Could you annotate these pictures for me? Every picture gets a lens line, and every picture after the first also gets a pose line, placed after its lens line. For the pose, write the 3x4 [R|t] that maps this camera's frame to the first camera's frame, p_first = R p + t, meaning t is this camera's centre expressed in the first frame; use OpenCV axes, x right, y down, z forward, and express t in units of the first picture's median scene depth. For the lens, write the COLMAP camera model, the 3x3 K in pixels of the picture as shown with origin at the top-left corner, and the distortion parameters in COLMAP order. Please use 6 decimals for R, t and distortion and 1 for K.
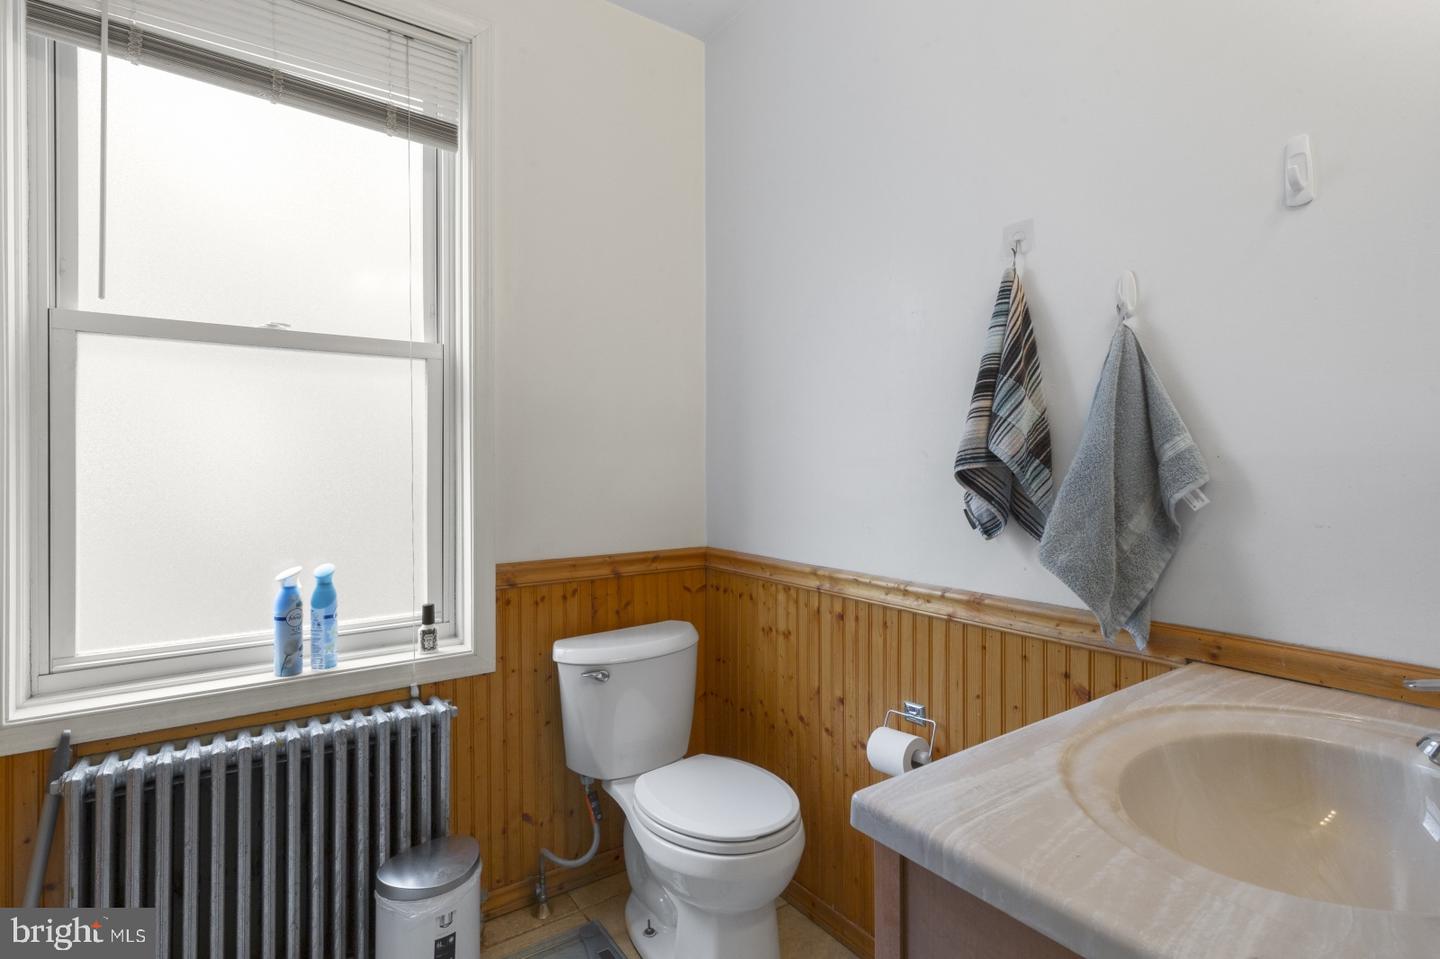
lens RADIAL K [[676.1, 0, 717.9], [0, 676.1, 452.3], [0, 0, 1]] dist [0.001172, 0.000803]
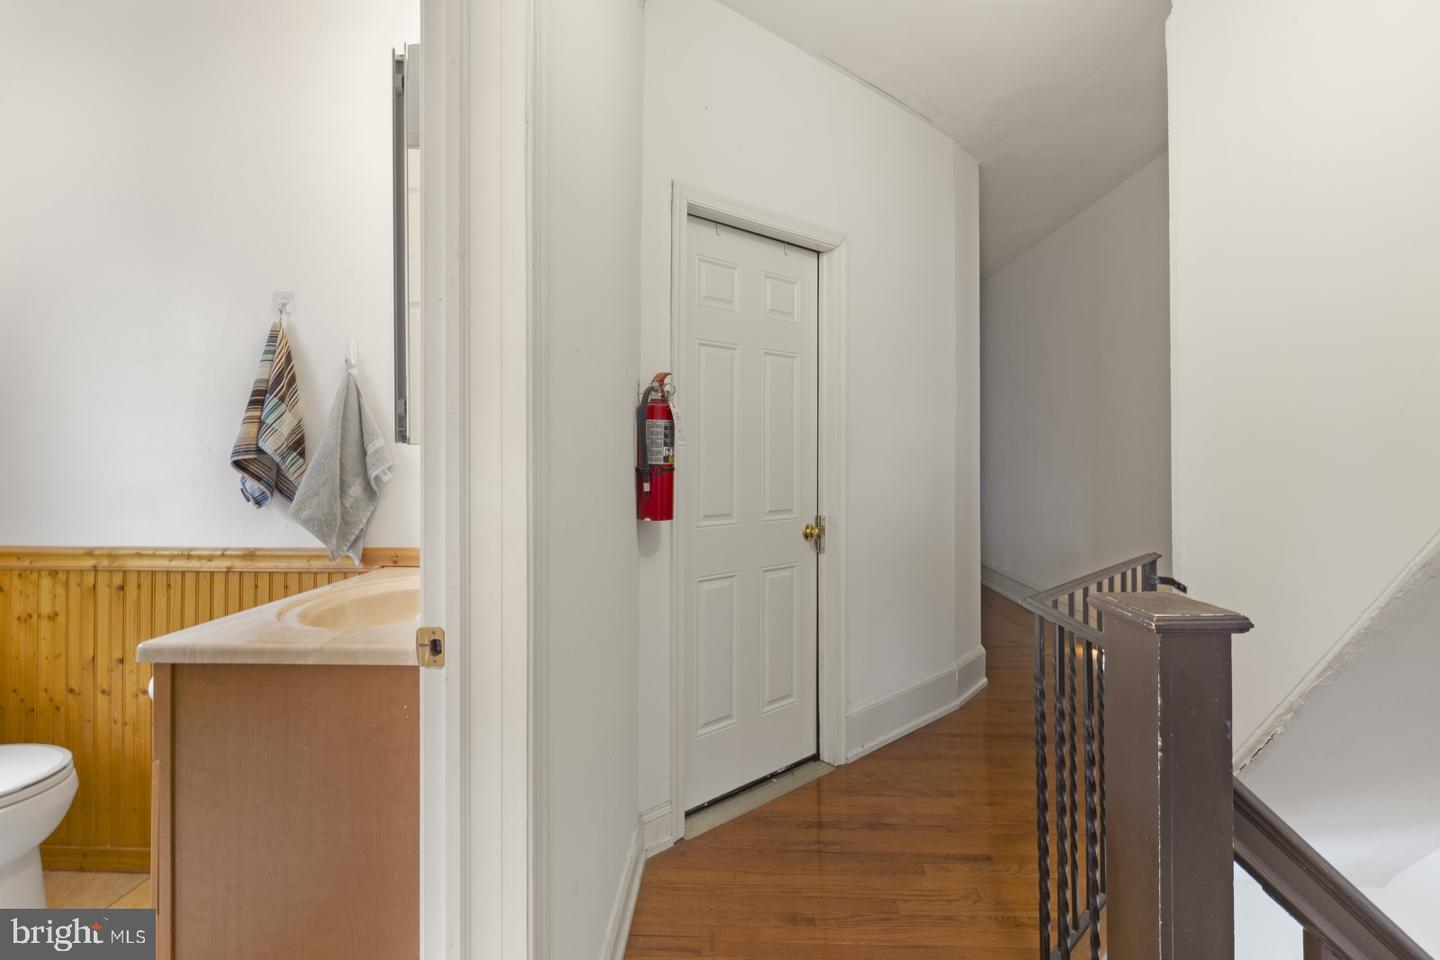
lens RADIAL K [[676.1, 0, 717.9], [0, 676.1, 452.8], [0, 0, 1]] dist [0.001172, 0.000803]
pose [[0.611603, 0.004685, 0.791151, -0.141666], [-0.014329, 0.999884, 0.005156, -0.009764], [-0.791035, -0.014490, 0.611600, -0.653438]]
